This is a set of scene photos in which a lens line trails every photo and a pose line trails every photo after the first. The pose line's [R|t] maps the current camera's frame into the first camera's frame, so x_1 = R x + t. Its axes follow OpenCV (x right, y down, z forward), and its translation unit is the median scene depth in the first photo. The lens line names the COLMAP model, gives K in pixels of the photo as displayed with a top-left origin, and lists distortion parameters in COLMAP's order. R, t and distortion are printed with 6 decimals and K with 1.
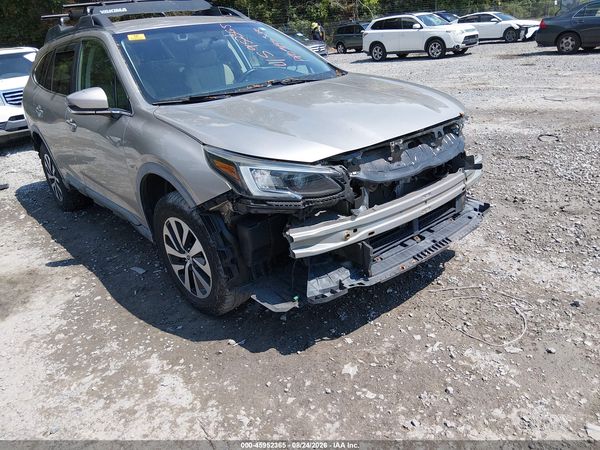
lens RADIAL K [[456.9, 0, 299.2], [0, 456.9, 226.0], [0, 0, 1]] dist [0.069309, -0.120868]
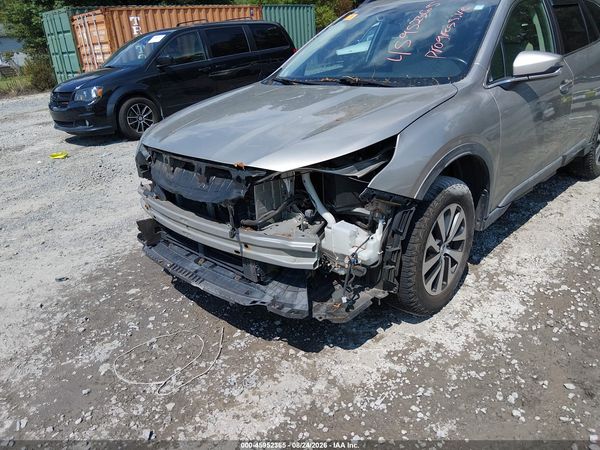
lens RADIAL K [[456.9, 0, 302.6], [0, 456.9, 223.6], [0, 0, 1]] dist [0.069309, -0.120868]
pose [[0.083323, 0.452610, -0.887807, 1.059812], [-0.330110, 0.853140, 0.403955, -0.489149], [0.940258, 0.259416, 0.220498, 0.907772]]
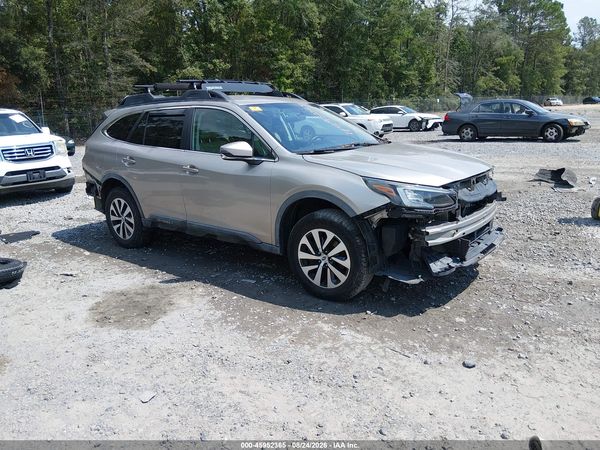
lens RADIAL K [[456.9, 0, 296.7], [0, 456.9, 226.4], [0, 0, 1]] dist [0.069309, -0.120868]
pose [[0.979558, 0.010246, 0.200903, -0.600097], [0.022089, 0.987184, -0.158050, 0.189111], [-0.199948, 0.159257, 0.966777, -0.354586]]
